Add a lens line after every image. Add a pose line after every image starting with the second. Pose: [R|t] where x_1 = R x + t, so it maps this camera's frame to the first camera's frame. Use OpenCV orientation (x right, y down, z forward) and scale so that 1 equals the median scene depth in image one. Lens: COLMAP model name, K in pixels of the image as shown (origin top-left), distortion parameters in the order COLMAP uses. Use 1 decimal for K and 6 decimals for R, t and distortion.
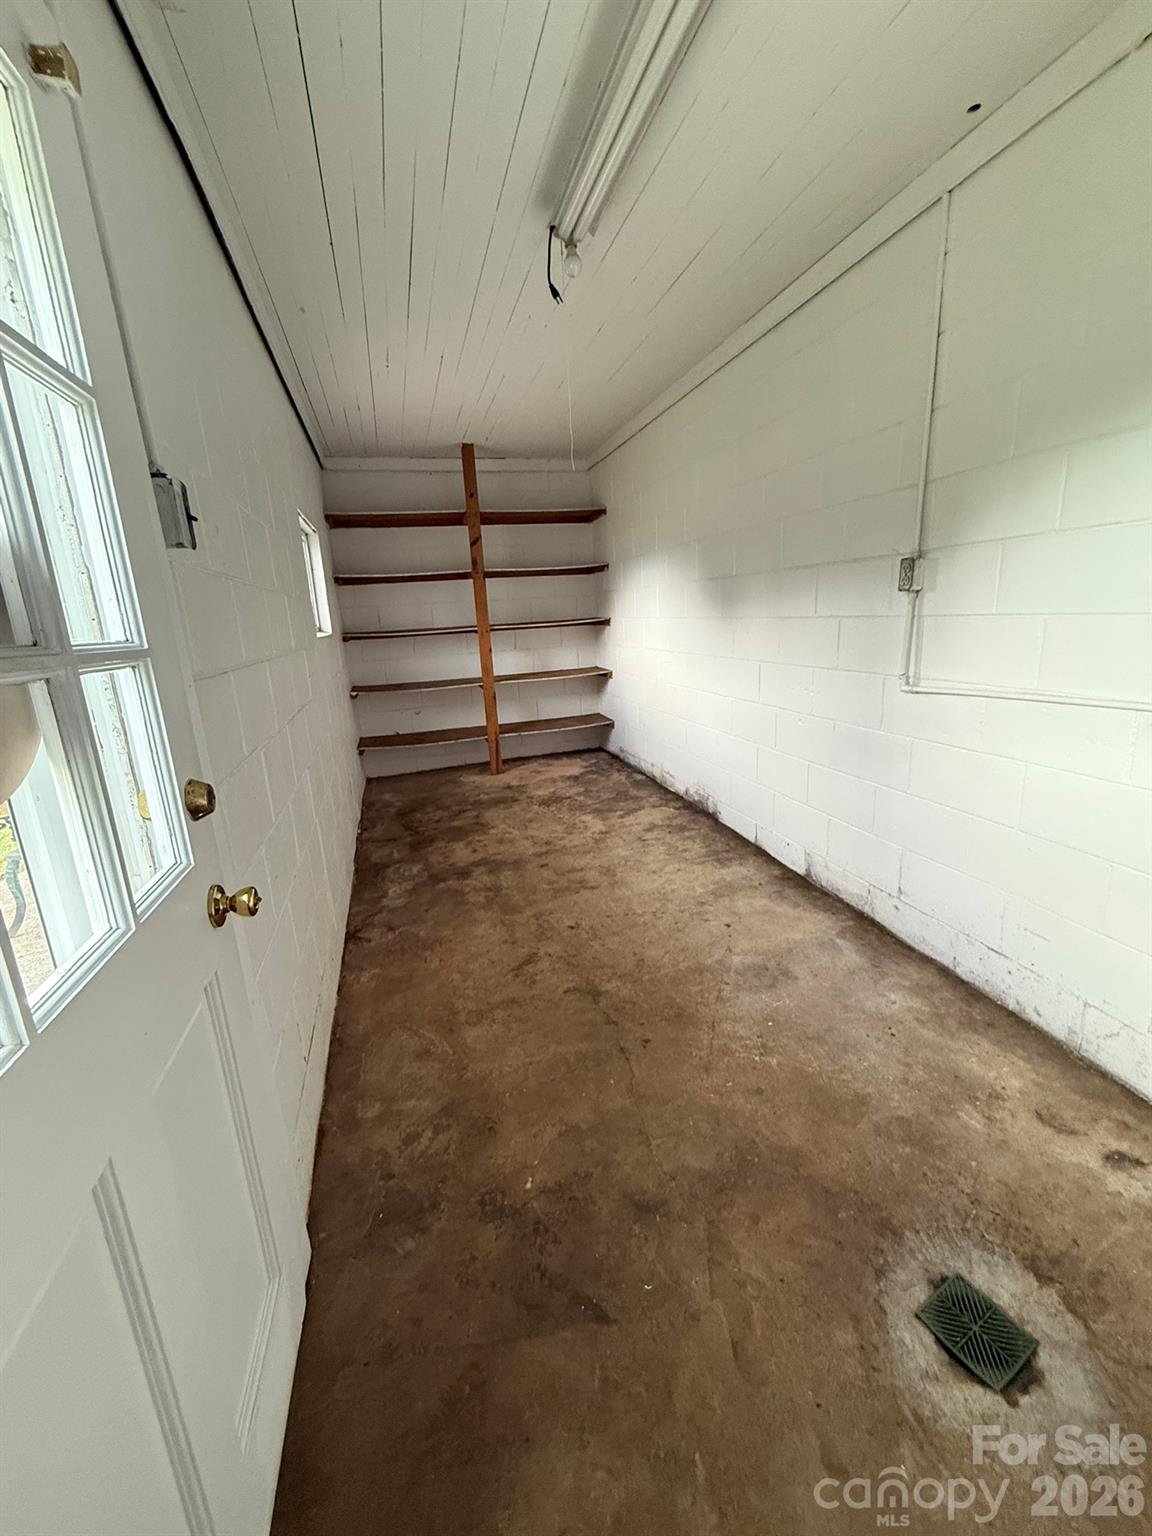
lens RADIAL K [[624.4, 0, 576.0], [0, 624.4, 768.0], [0, 0, 1]] dist [-0.002184, -0.000127]
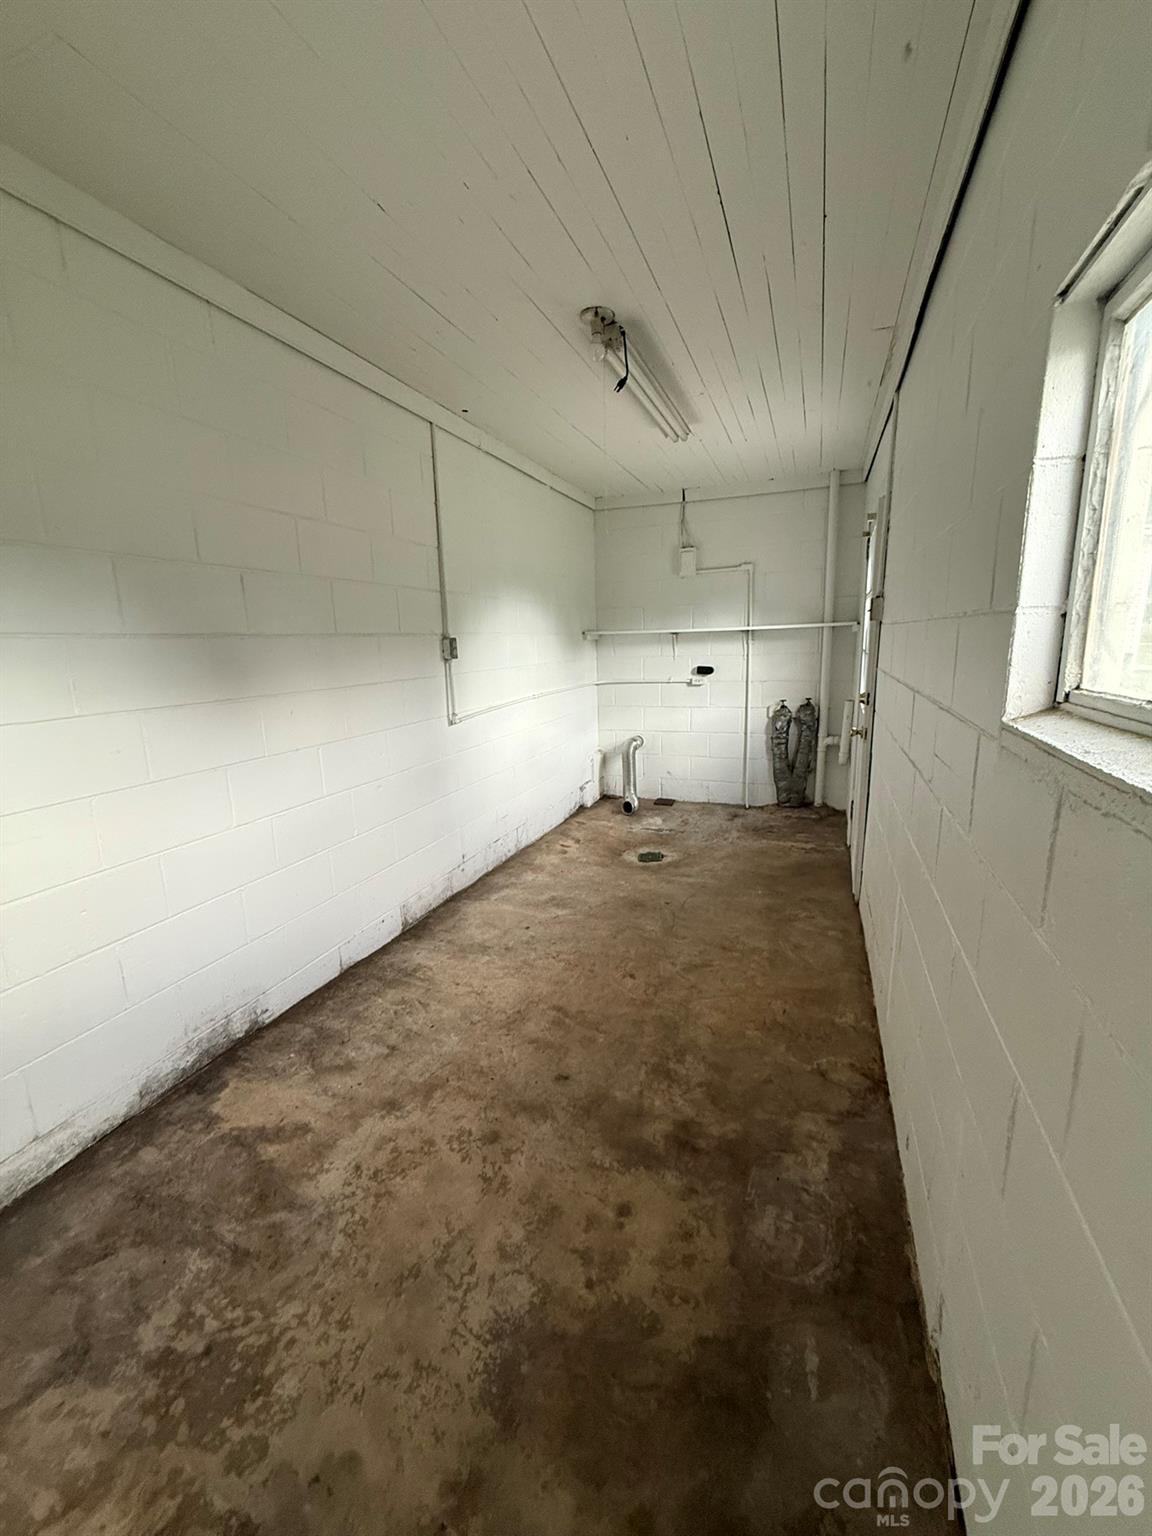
lens RADIAL K [[624.4, 0, 576.0], [0, 624.4, 768.0], [0, 0, 1]] dist [-0.002184, -0.000127]
pose [[-0.797699, -0.049757, 0.600999, -0.431112], [0.211377, 0.910297, 0.355921, -0.348714], [-0.564797, 0.410955, -0.715626, 1.360678]]
